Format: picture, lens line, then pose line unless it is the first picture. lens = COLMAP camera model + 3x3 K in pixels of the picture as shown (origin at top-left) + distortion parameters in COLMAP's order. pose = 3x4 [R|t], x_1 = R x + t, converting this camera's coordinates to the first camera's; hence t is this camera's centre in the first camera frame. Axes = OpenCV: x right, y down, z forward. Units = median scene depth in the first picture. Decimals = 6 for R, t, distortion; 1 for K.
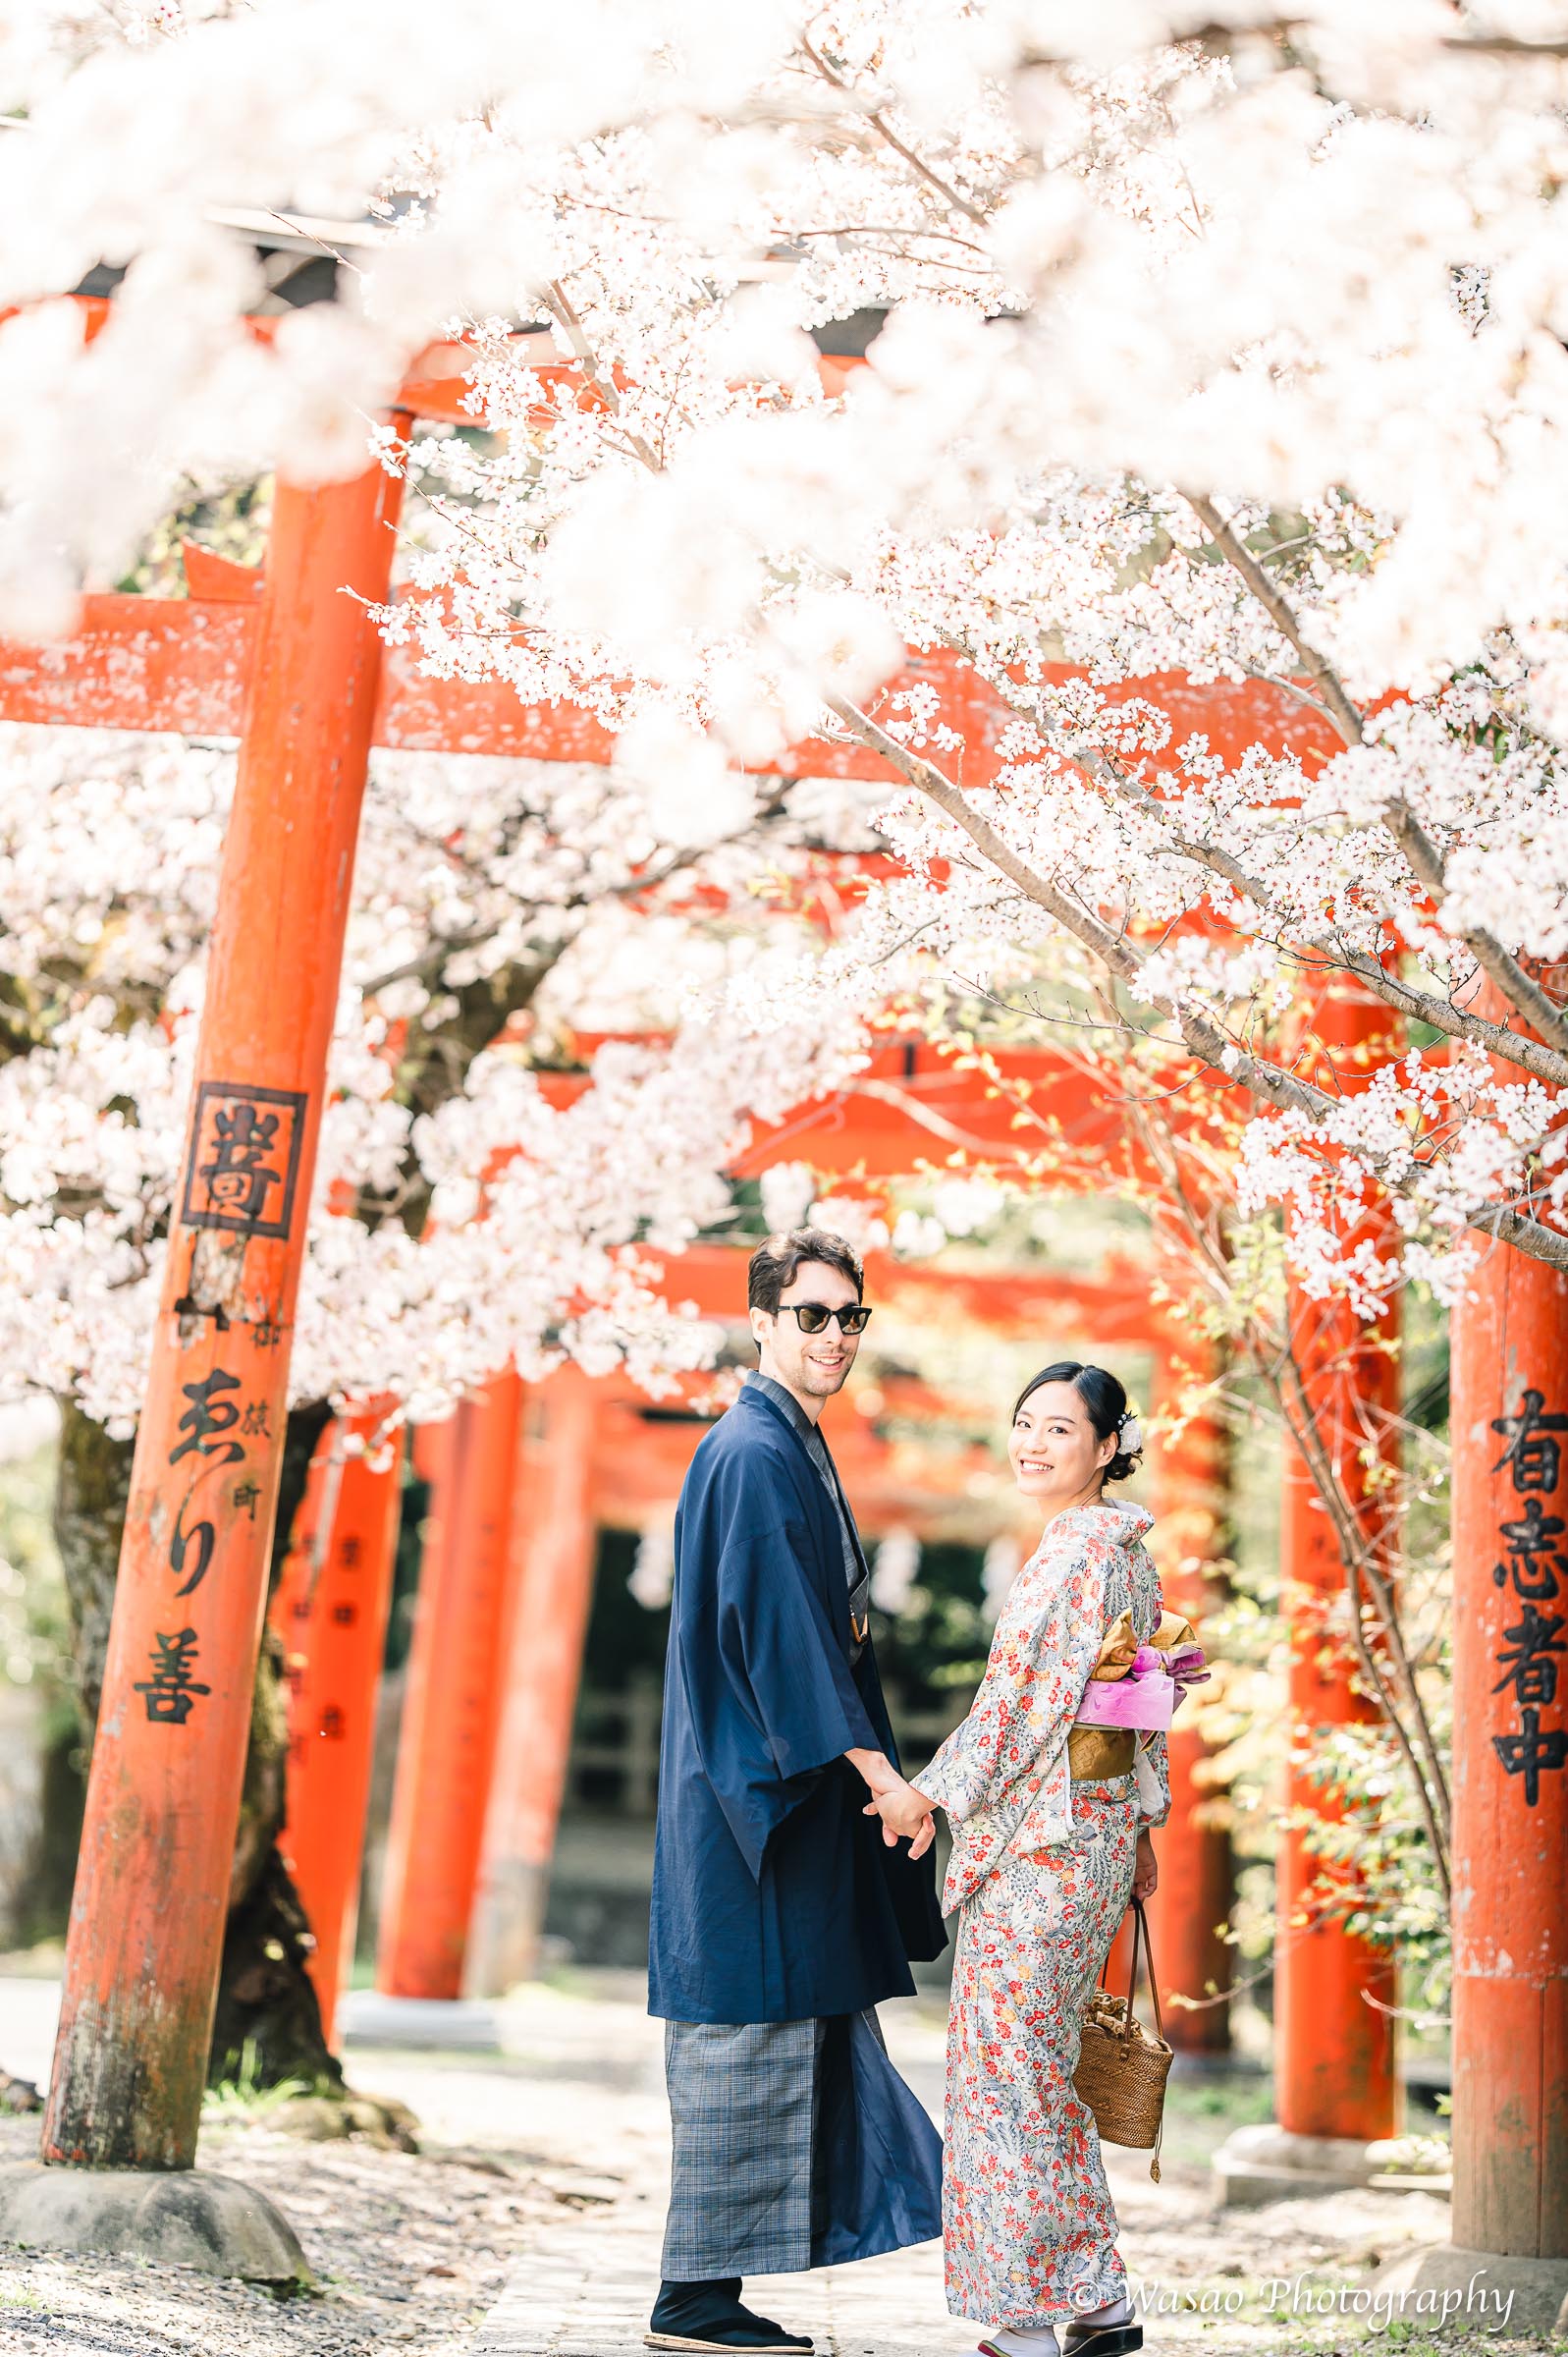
lens RADIAL K [[9235.0, 0, 761.3], [0, 9235.0, 1169.9], [0, 0, 1]] dist [0.213963, 0.000000]
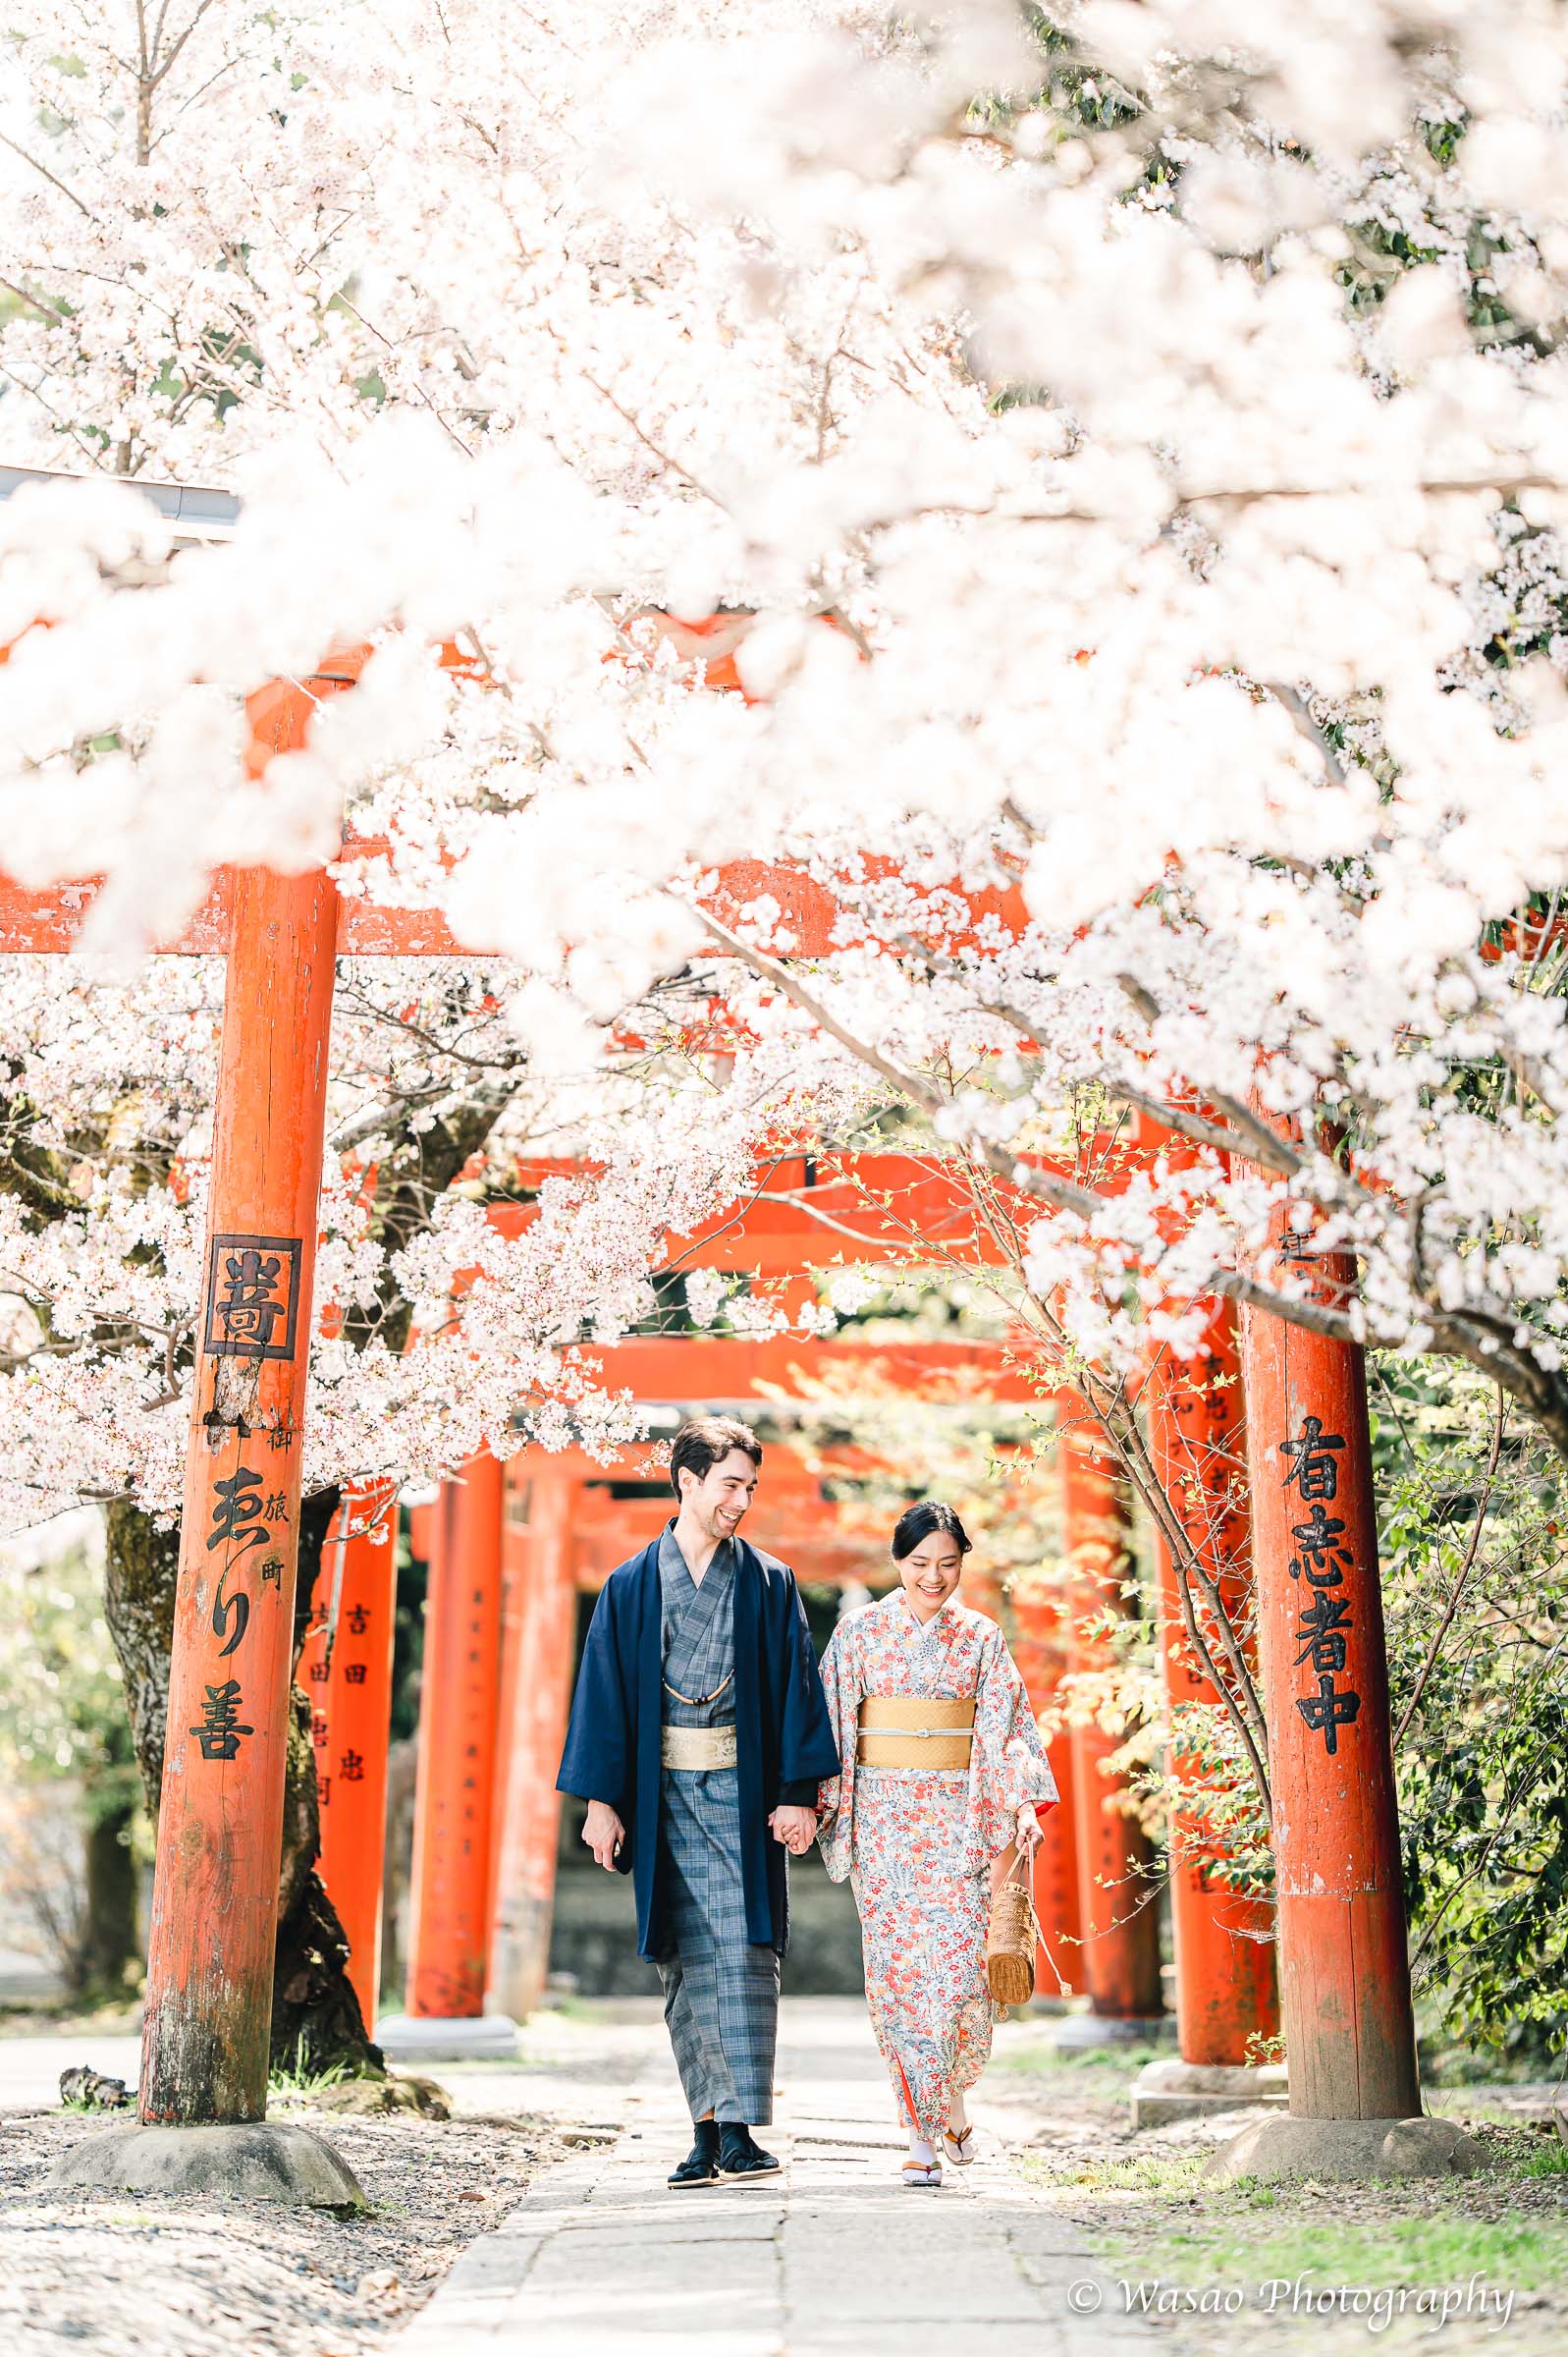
lens RADIAL K [[8856.5, 0, 797.8], [0, 8856.5, 1171.5], [0, 0, 1]] dist [0.163910, 0.000000]
pose [[0.997928, -0.063748, 0.008687, 0.006924], [0.063822, 0.997925, -0.008485, -0.003053], [-0.008128, 0.009022, 0.999926, -0.174576]]
